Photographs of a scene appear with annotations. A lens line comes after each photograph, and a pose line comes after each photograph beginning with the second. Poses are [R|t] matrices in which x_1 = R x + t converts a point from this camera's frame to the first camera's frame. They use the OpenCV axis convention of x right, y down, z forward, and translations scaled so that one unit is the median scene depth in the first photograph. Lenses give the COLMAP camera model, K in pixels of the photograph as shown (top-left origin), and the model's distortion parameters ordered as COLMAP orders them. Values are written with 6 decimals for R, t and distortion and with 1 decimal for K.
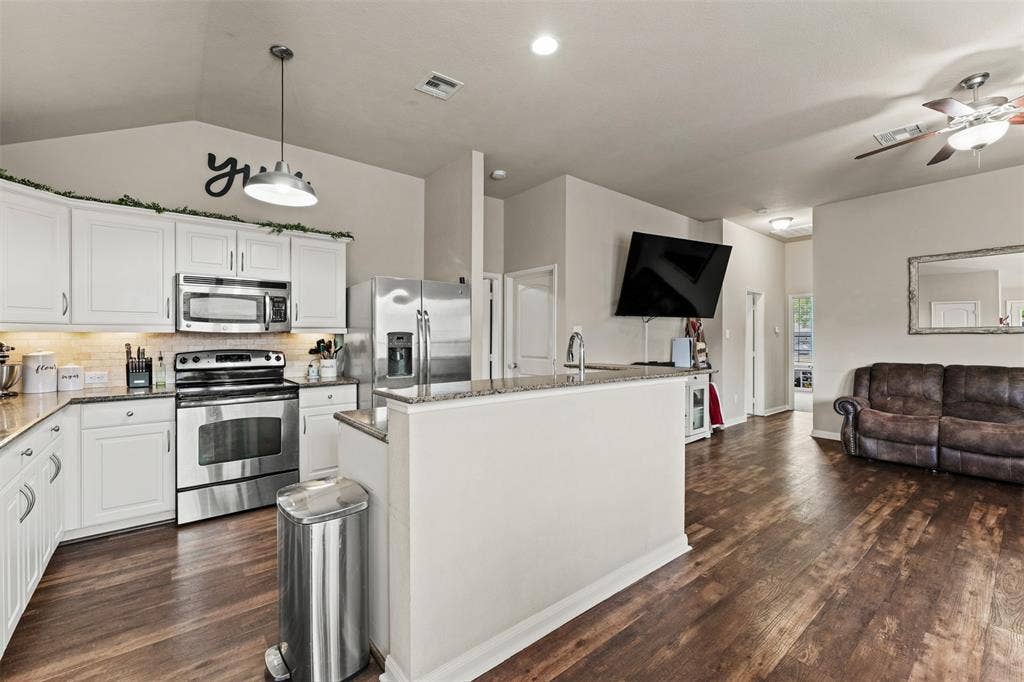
lens RADIAL K [[425.8, 0, 508.1], [0, 425.8, 337.9], [0, 0, 1]] dist [-0.004215, -0.000049]
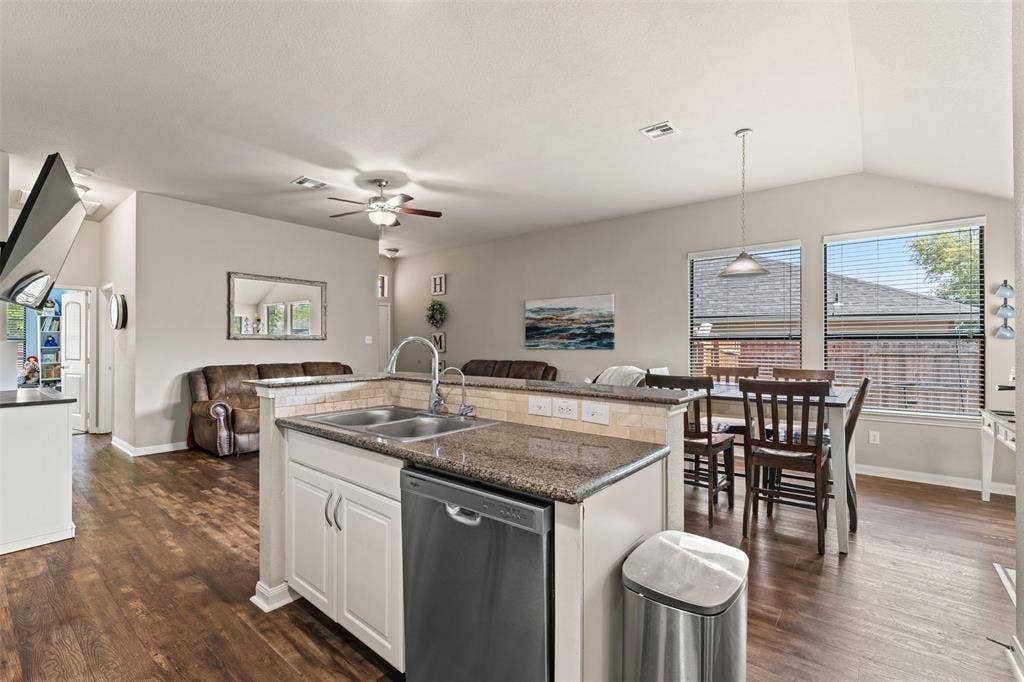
lens RADIAL K [[446.5, 0, 513.5], [0, 446.5, 340.1], [0, 0, 1]] dist [0.001022, 0.000081]
pose [[-0.218110, 0.007752, 0.975893, -0.536622], [-0.004156, 0.999952, -0.008872, 0.001410], [-0.975915, -0.005991, -0.218067, 0.719896]]
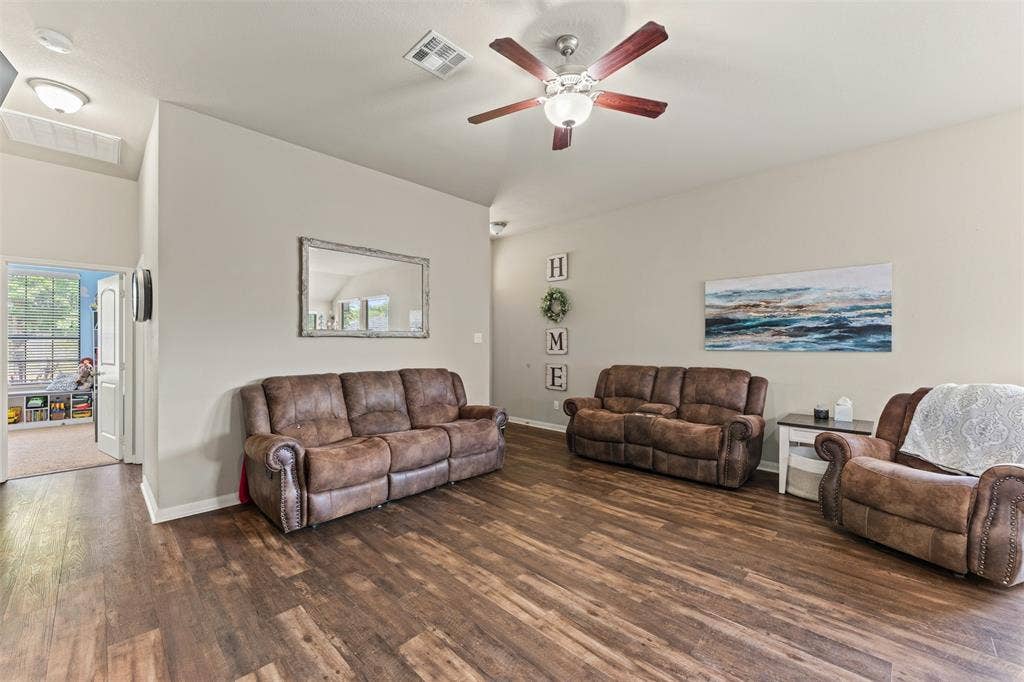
lens RADIAL K [[408.5, 0, 514.0], [0, 408.5, 338.5], [0, 0, 1]] dist [0.002826, -0.000108]
pose [[-0.127794, 0.011544, 0.991734, 0.232478], [-0.003853, 0.999919, -0.012136, 0.003269], [-0.991793, -0.005372, -0.127739, 0.991920]]
